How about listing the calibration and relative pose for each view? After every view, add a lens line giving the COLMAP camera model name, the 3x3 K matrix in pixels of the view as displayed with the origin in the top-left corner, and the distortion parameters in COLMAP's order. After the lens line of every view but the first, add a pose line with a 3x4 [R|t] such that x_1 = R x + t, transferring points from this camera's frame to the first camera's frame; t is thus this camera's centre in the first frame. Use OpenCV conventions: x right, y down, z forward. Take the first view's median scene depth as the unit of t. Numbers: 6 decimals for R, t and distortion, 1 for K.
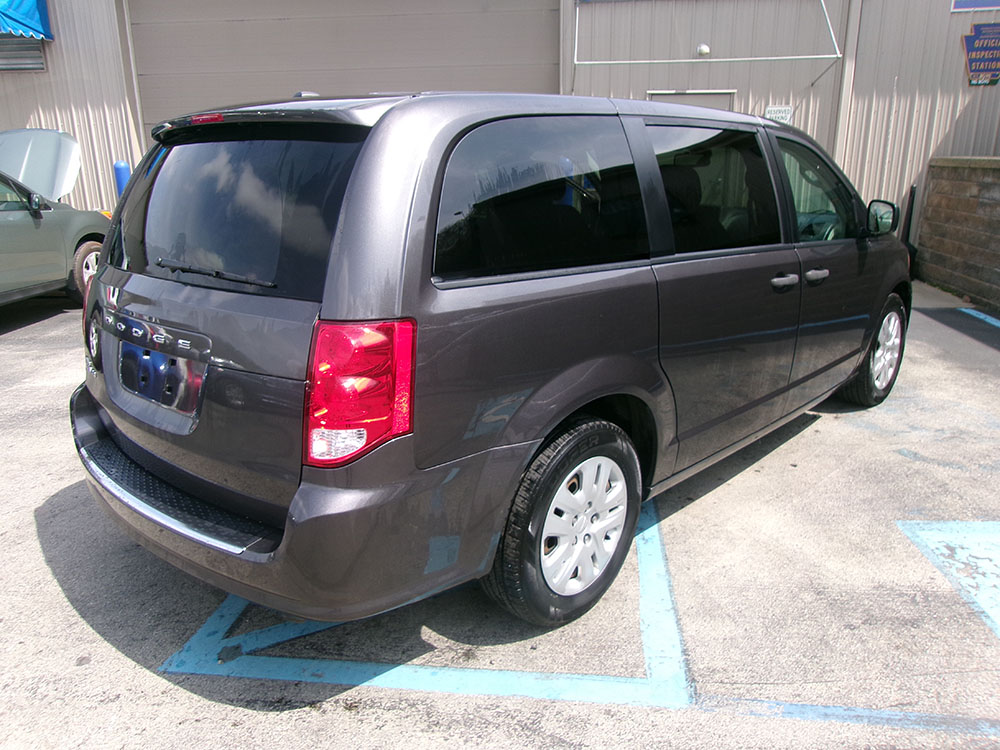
lens RADIAL K [[775.0, 0, 495.3], [0, 775.0, 370.7], [0, 0, 1]] dist [-0.026805, 0.044792]
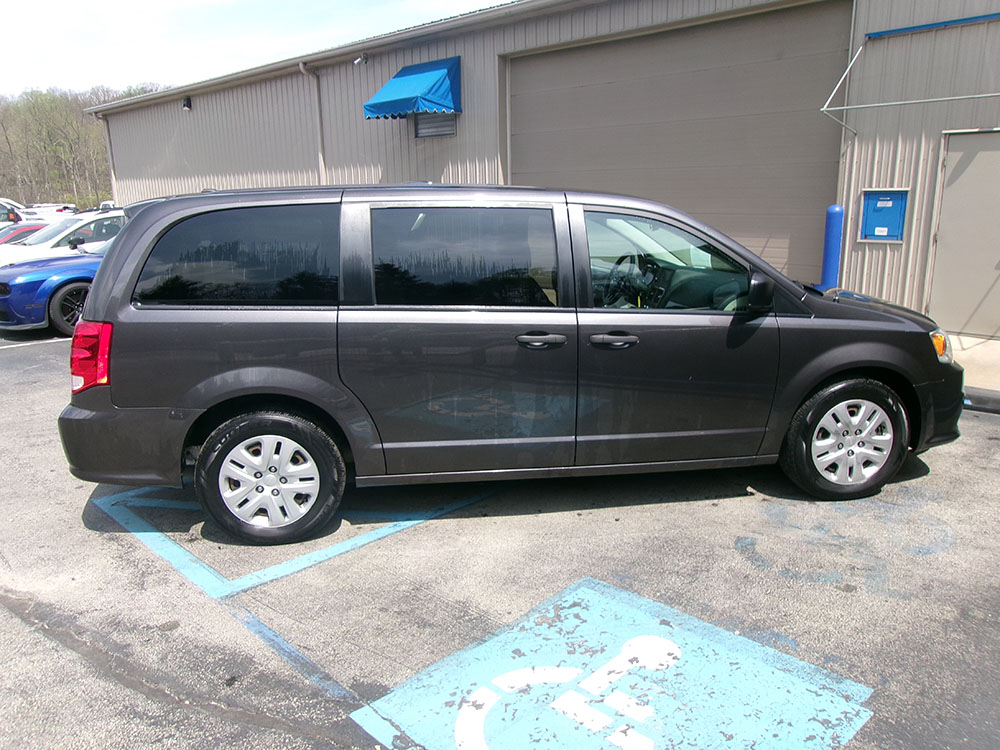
lens RADIAL K [[775.0, 0, 496.0], [0, 775.0, 377.2], [0, 0, 1]] dist [-0.026805, 0.044792]
pose [[0.780379, 0.146246, -0.607964, 0.712743], [-0.163170, 0.986207, 0.027788, -0.056982], [0.603642, 0.077516, 0.793478, 0.046702]]
